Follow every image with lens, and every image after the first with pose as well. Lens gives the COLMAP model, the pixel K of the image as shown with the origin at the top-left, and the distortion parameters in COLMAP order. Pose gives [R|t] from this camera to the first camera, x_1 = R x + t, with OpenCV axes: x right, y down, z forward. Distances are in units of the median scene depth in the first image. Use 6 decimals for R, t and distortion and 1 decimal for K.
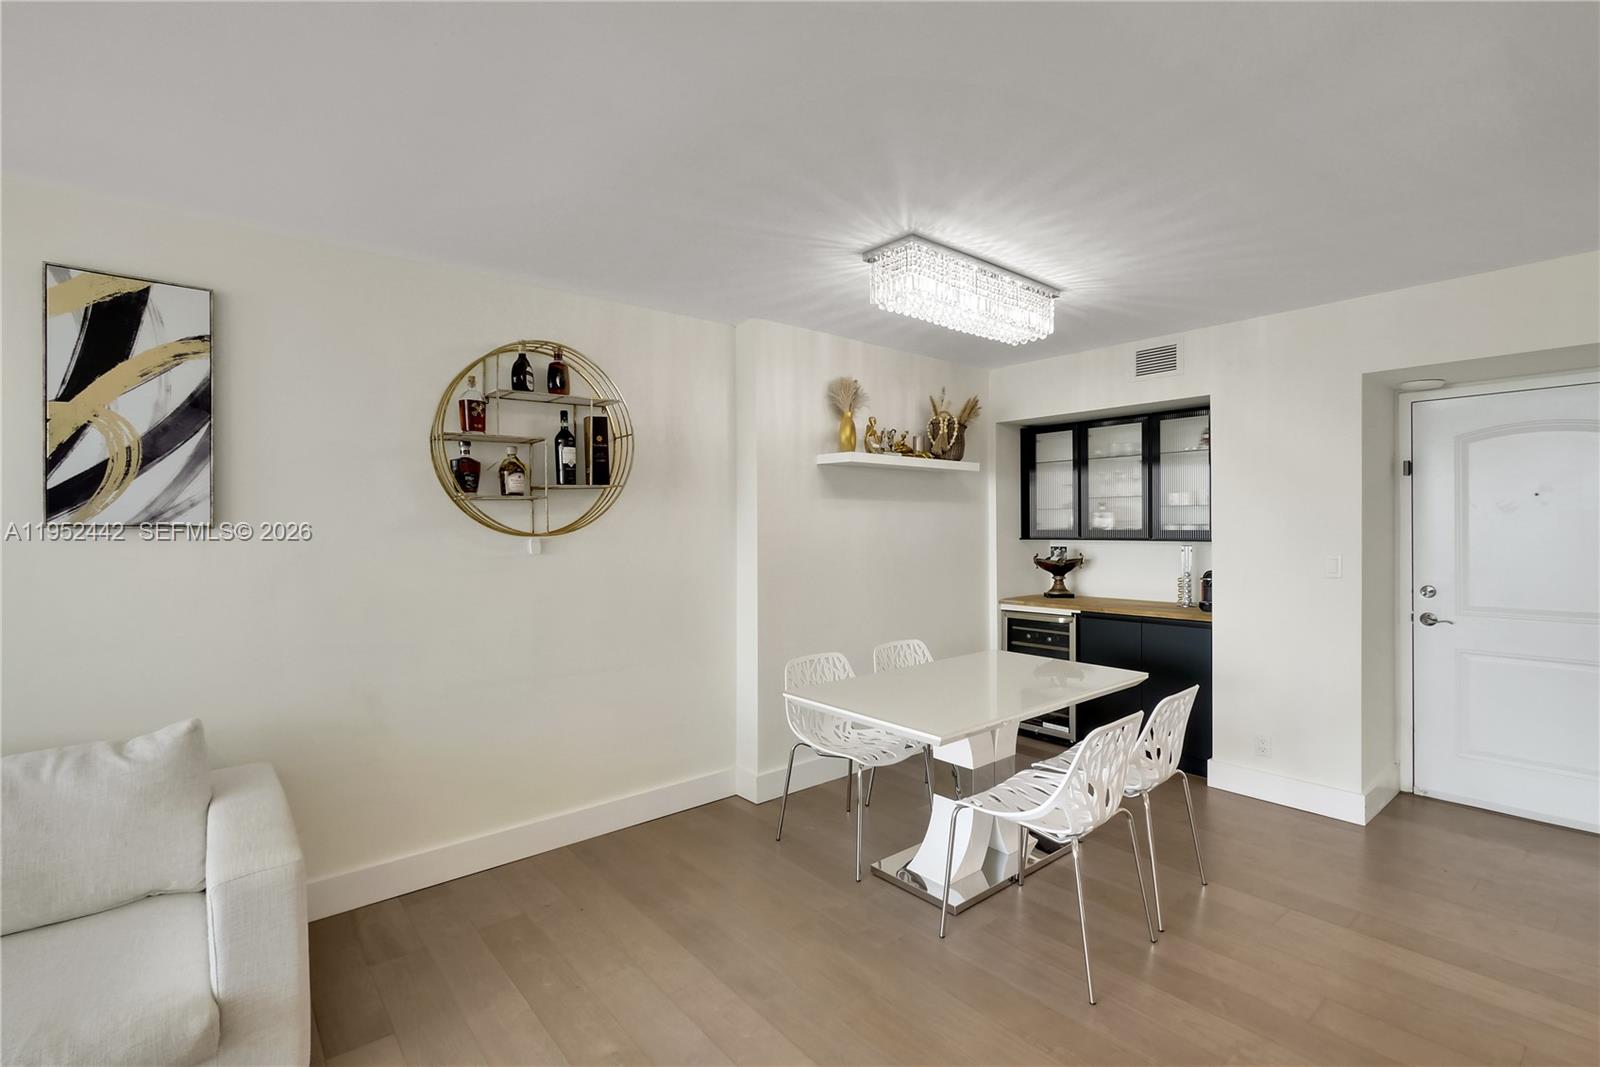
lens RADIAL K [[734.2, 0, 805.0], [0, 734.2, 531.3], [0, 0, 1]] dist [0.003530, -0.000424]
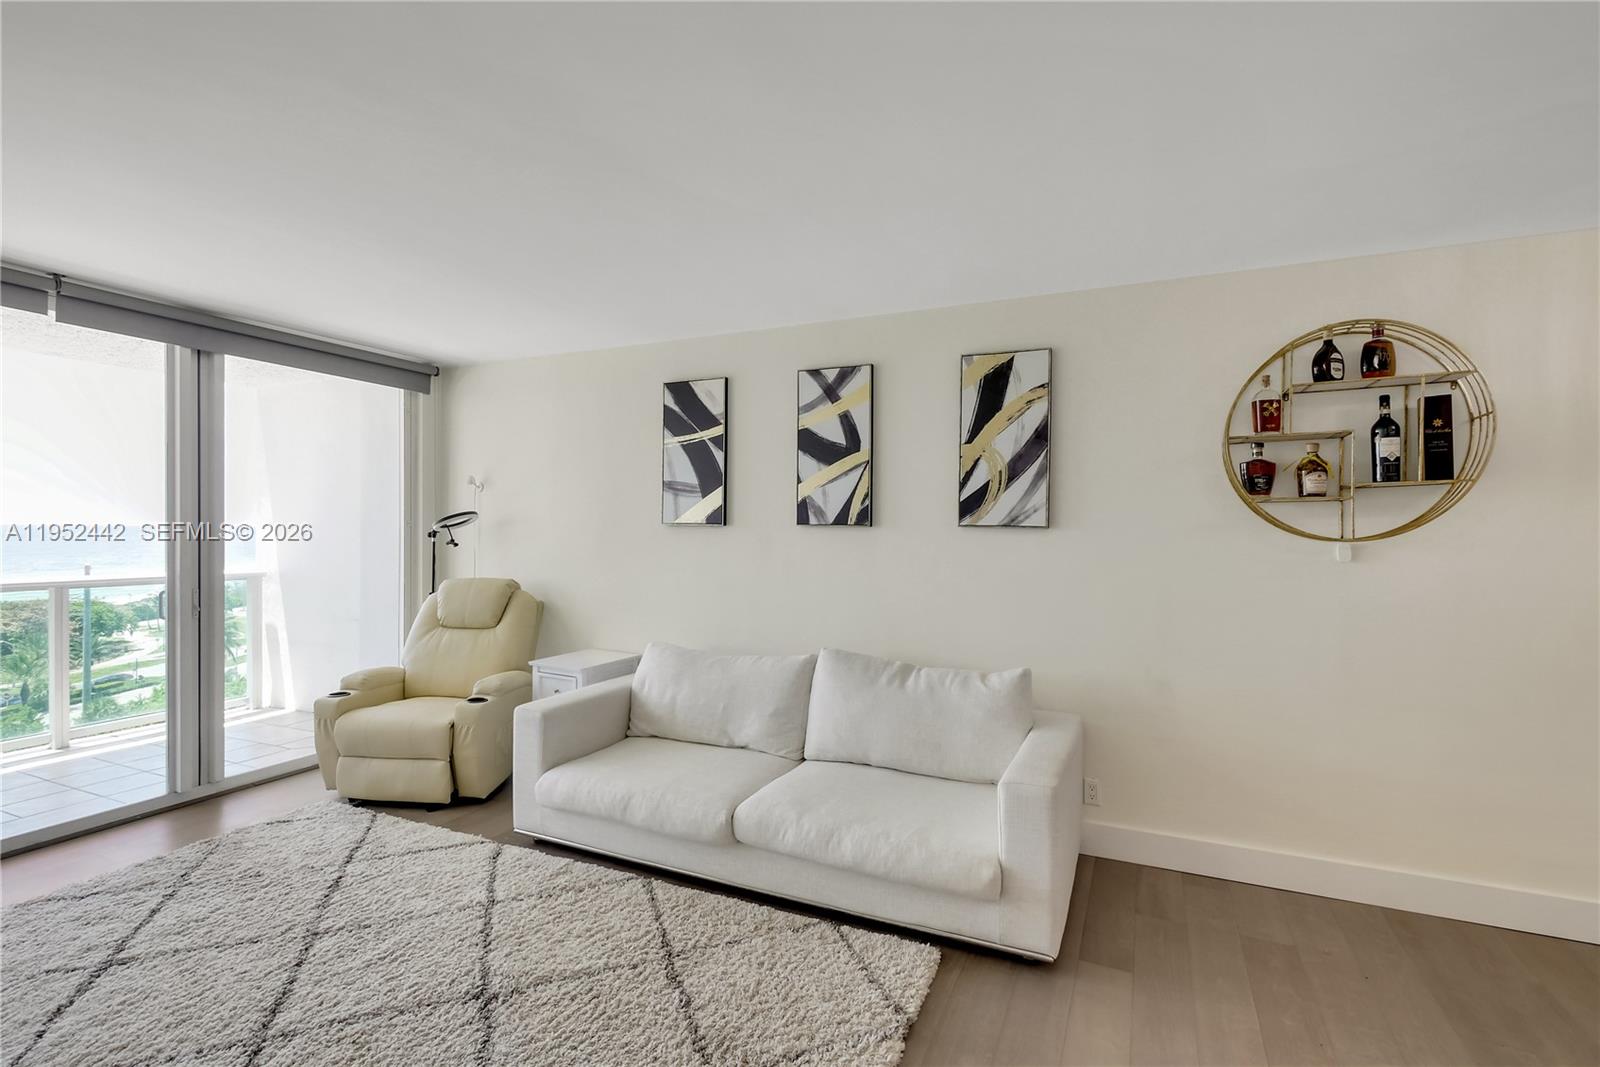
lens RADIAL K [[734.2, 0, 800.1], [0, 734.2, 532.3], [0, 0, 1]] dist [0.003530, -0.000424]
pose [[0.431705, 0.016153, -0.901870, 0.163719], [-0.018248, 0.999791, 0.009172, -0.000900], [0.901830, 0.012498, 0.431909, 0.024312]]
